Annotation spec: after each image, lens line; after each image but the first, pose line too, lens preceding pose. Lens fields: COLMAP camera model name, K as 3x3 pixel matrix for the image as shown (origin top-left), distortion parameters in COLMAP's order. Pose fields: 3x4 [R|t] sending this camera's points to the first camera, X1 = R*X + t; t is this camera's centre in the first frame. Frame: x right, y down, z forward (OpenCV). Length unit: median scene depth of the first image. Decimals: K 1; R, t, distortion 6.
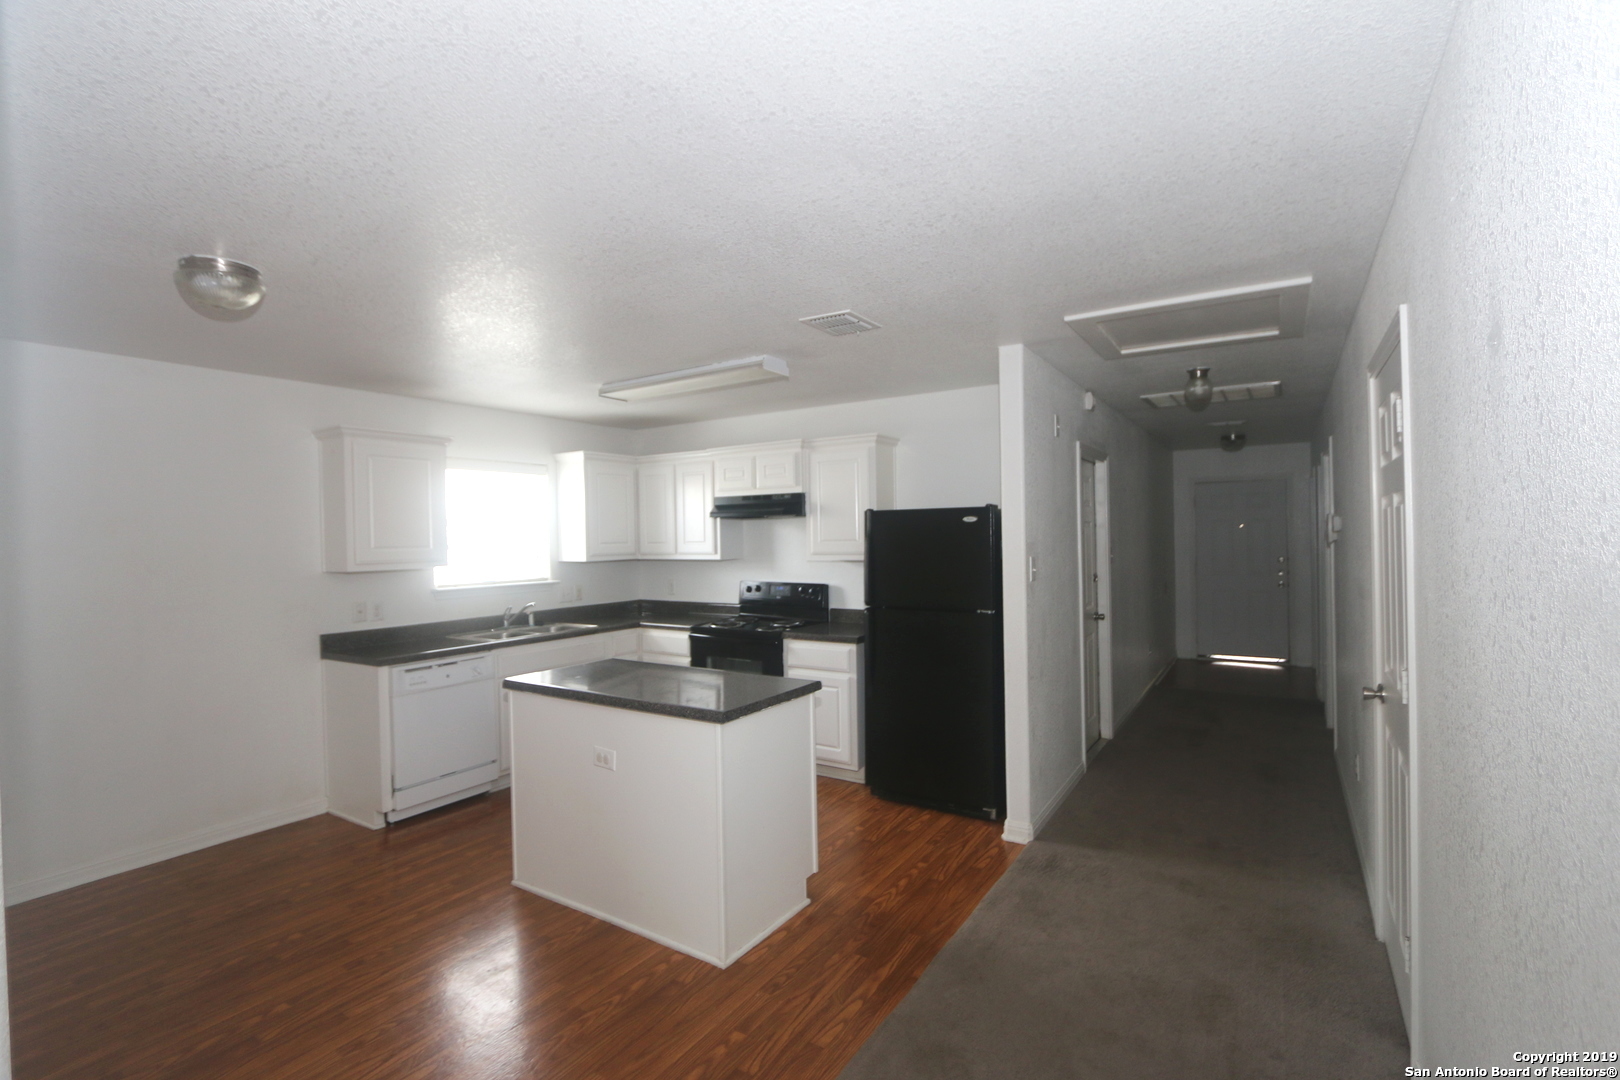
lens RADIAL K [[759.2, 0, 802.2], [0, 759.2, 530.8], [0, 0, 1]] dist [0.003114, 0.000417]
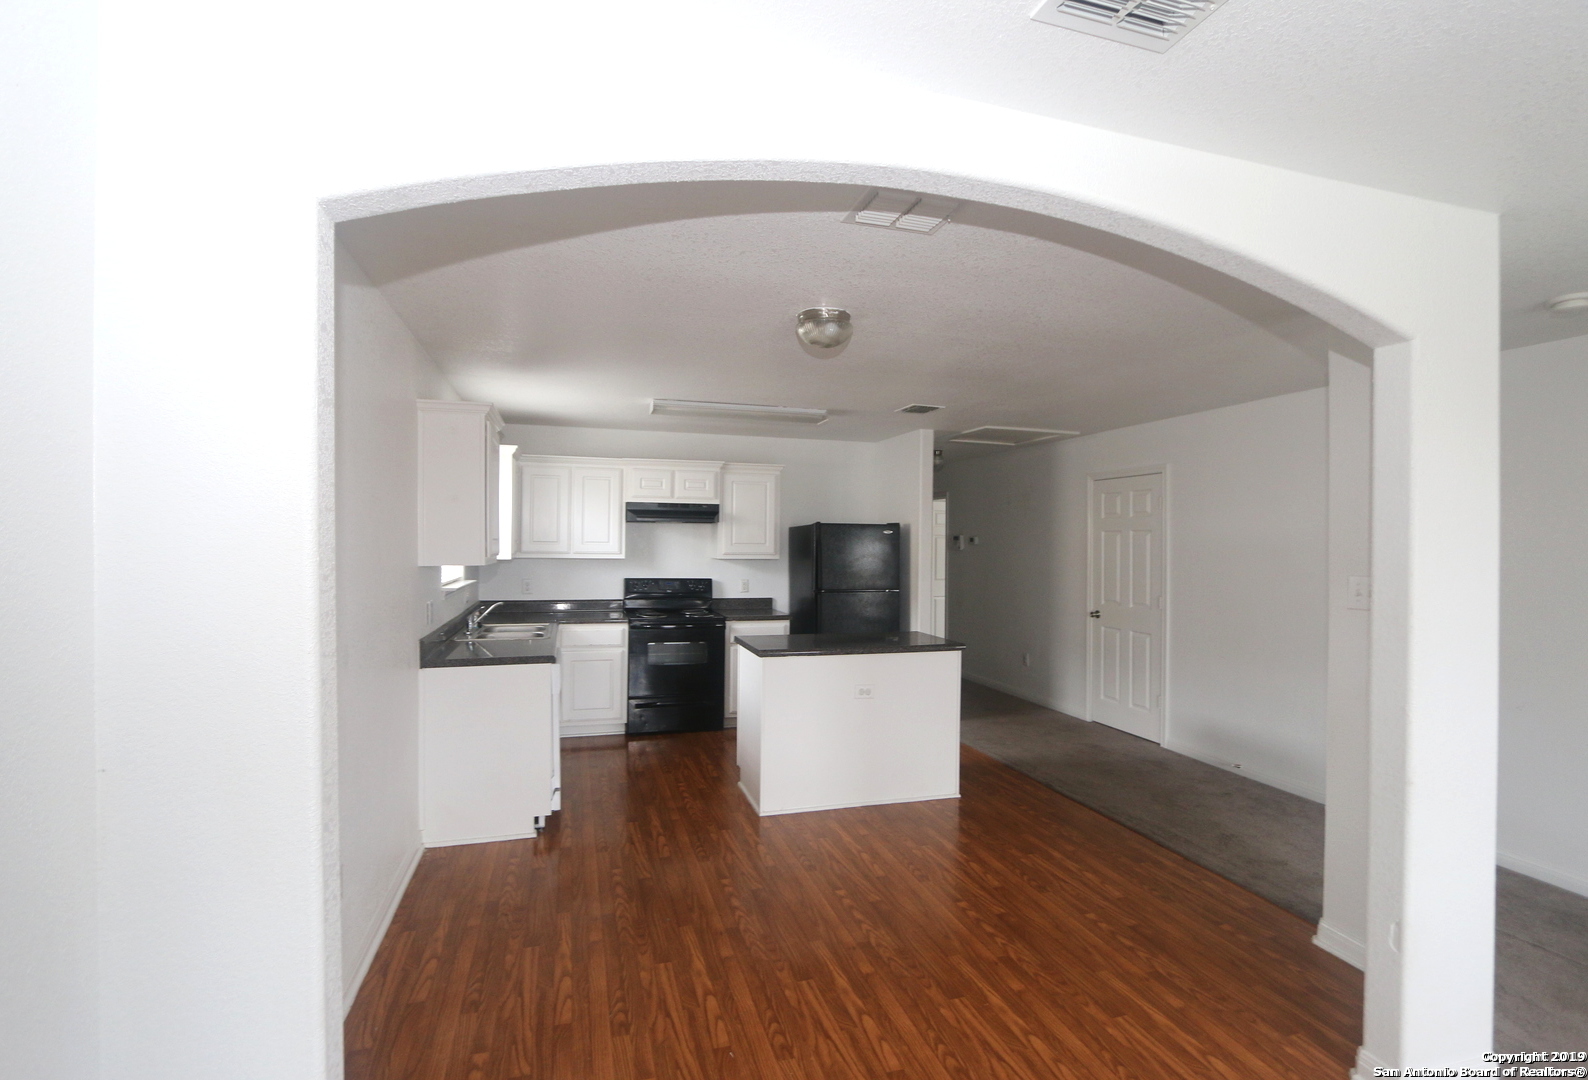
lens RADIAL K [[734.2, 0, 792.0], [0, 734.2, 548.4], [0, 0, 1]] dist [-0.000391, -0.000038]
pose [[0.645984, 0.015353, 0.763196, -0.809024], [-0.025270, 0.999680, 0.001280, 0.016548], [-0.762932, -0.020113, 0.646165, 0.124436]]
